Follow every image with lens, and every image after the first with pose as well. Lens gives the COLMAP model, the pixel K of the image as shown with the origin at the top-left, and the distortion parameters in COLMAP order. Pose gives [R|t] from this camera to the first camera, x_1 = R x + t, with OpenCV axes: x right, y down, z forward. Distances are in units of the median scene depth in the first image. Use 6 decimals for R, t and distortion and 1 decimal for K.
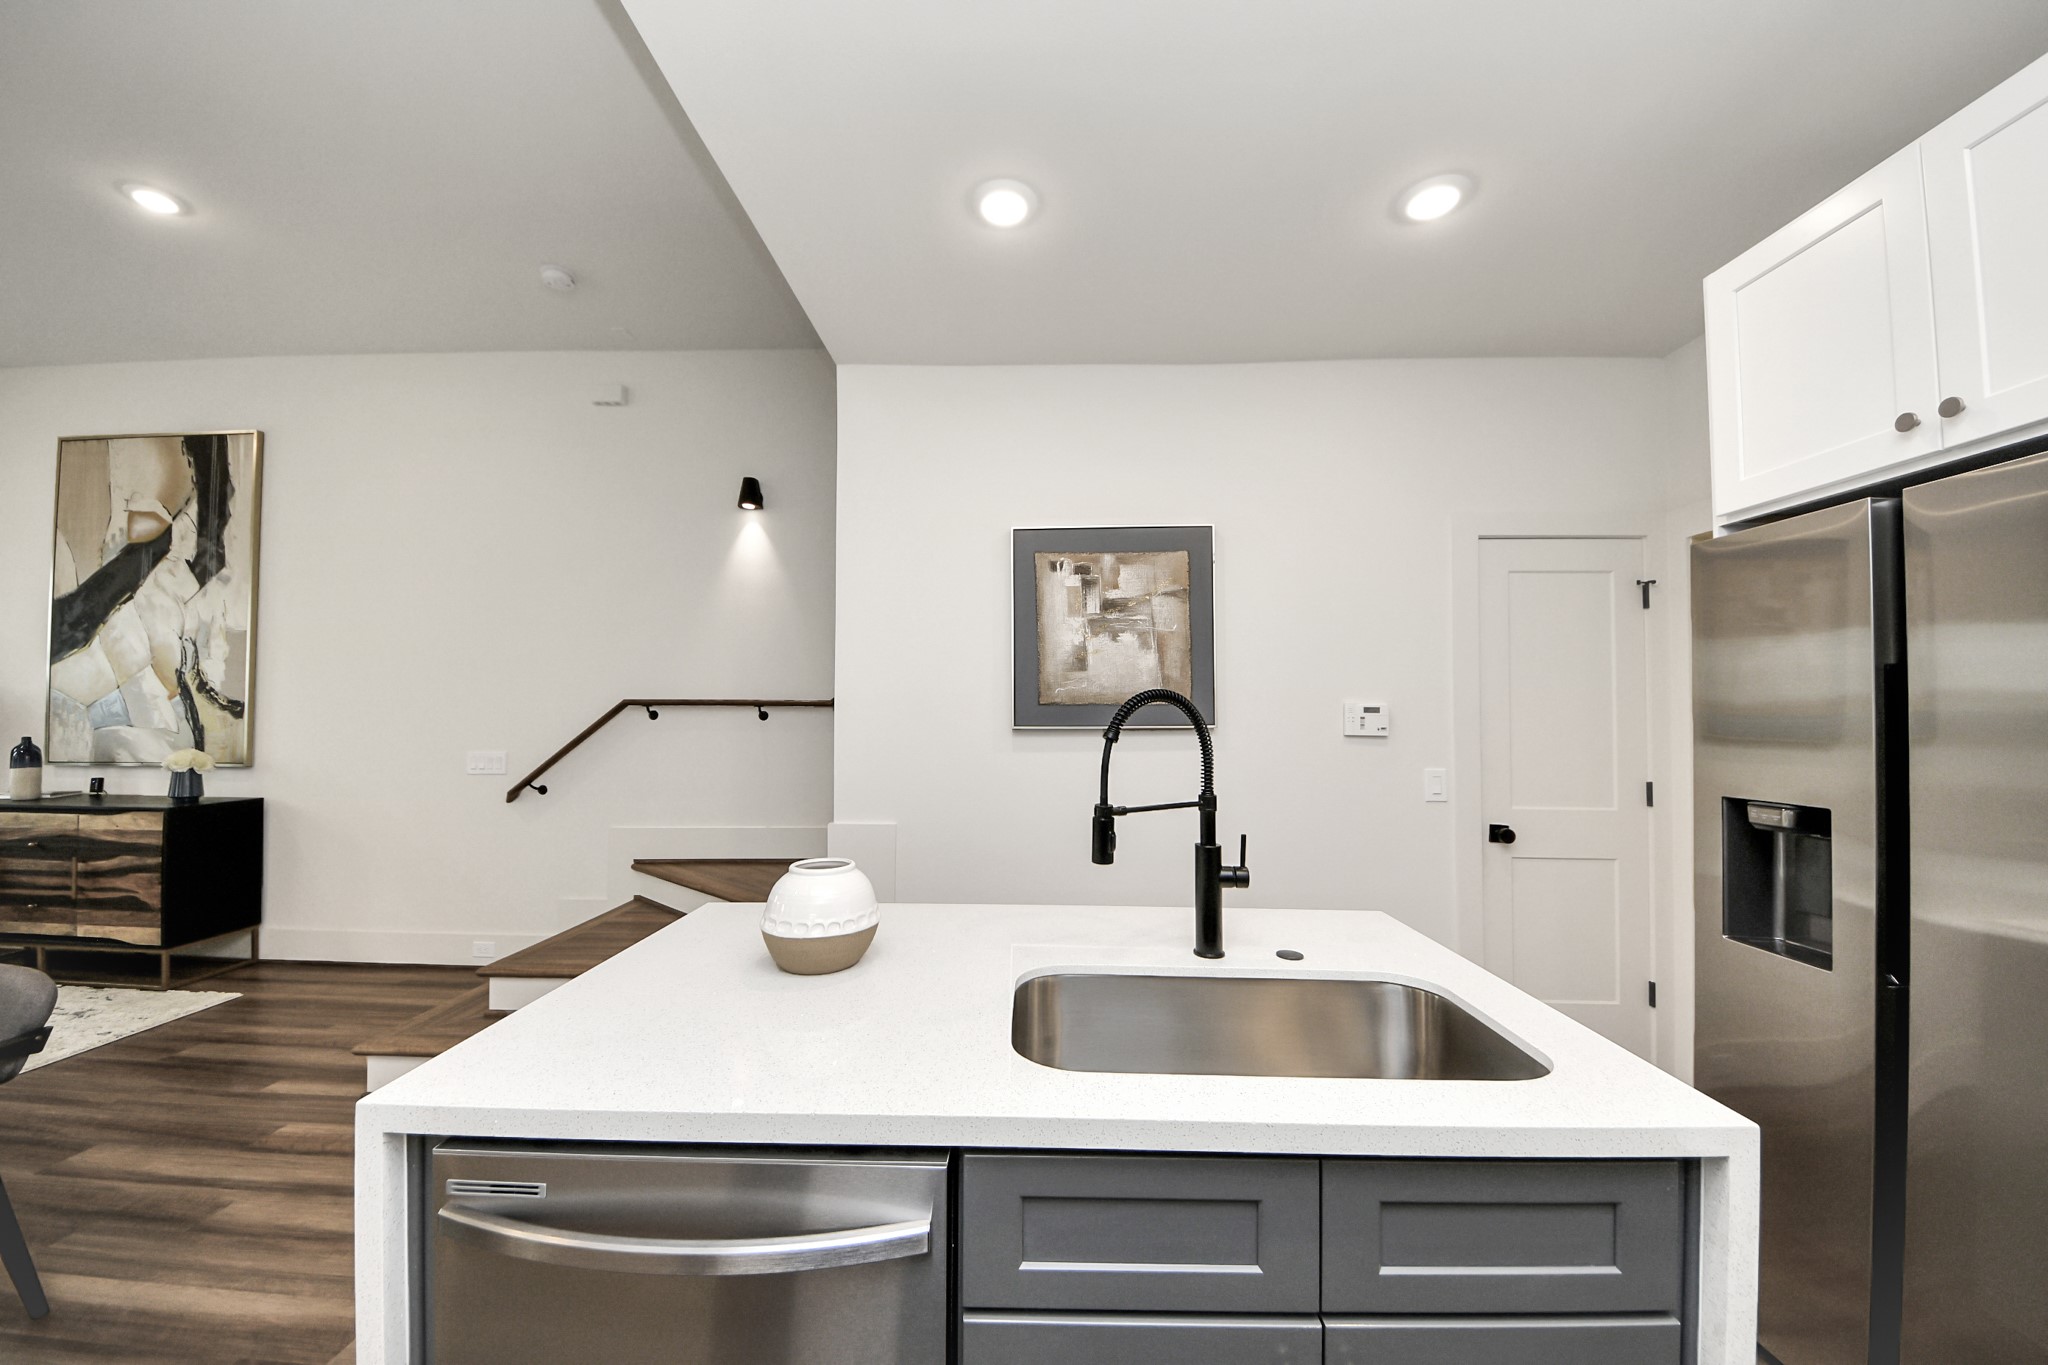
lens RADIAL K [[744.9, 0, 1019.7], [0, 744.9, 689.4], [0, 0, 1]] dist [-0.000858, -0.000194]
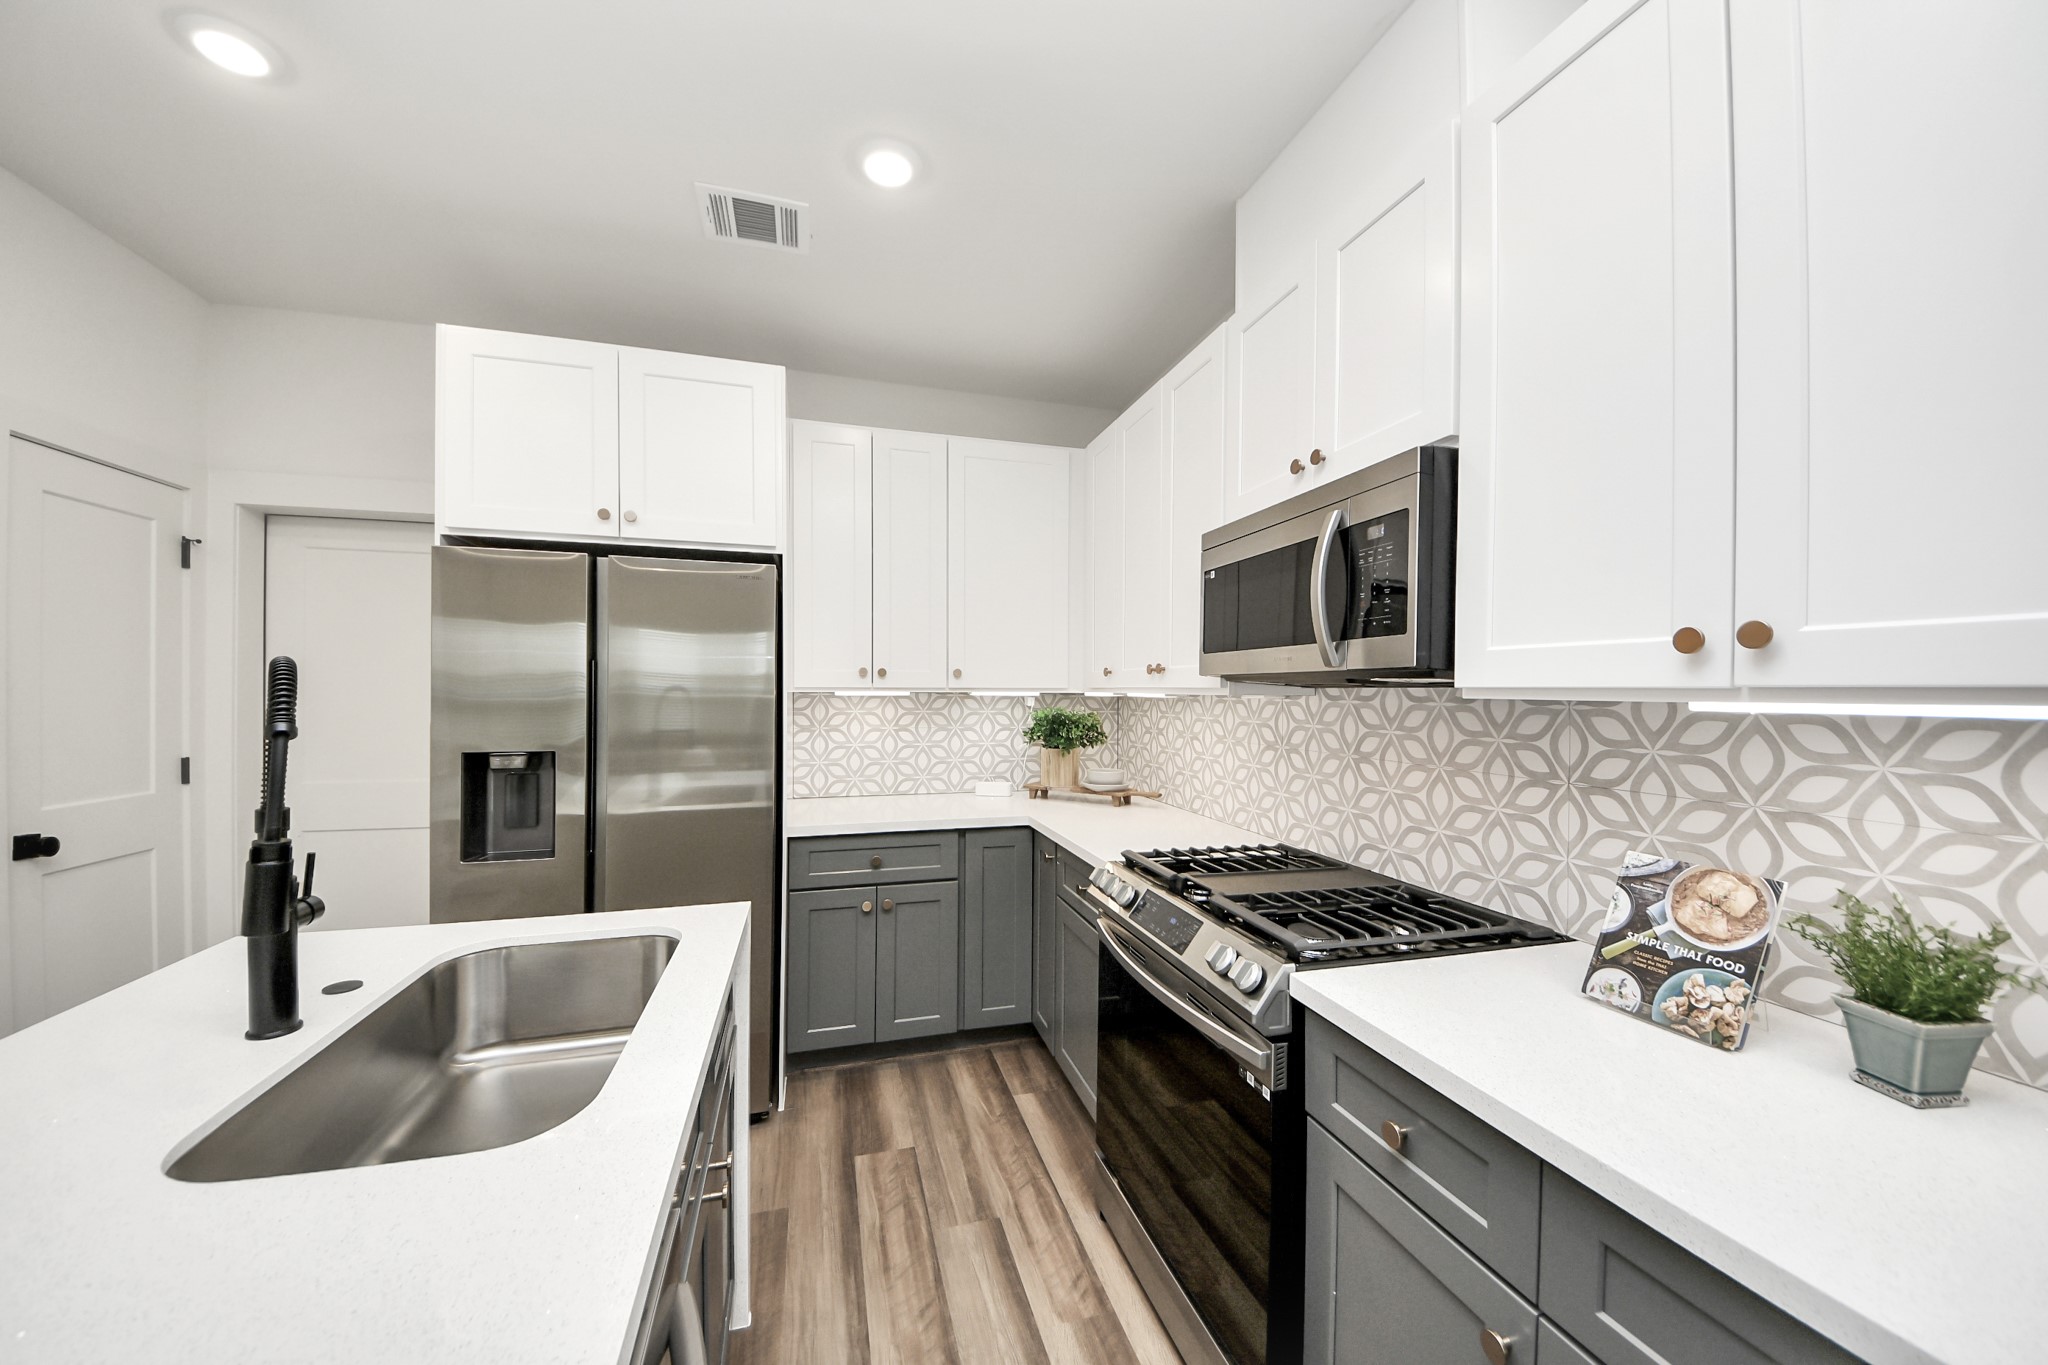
lens RADIAL K [[744.9, 0, 1019.7], [0, 744.9, 689.4], [0, 0, 1]] dist [-0.000858, -0.000194]
pose [[-0.269622, -0.008125, 0.962932, -0.553460], [-0.042627, 0.999085, -0.003505, -0.000268], [-0.962022, -0.041992, -0.269722, 0.447636]]
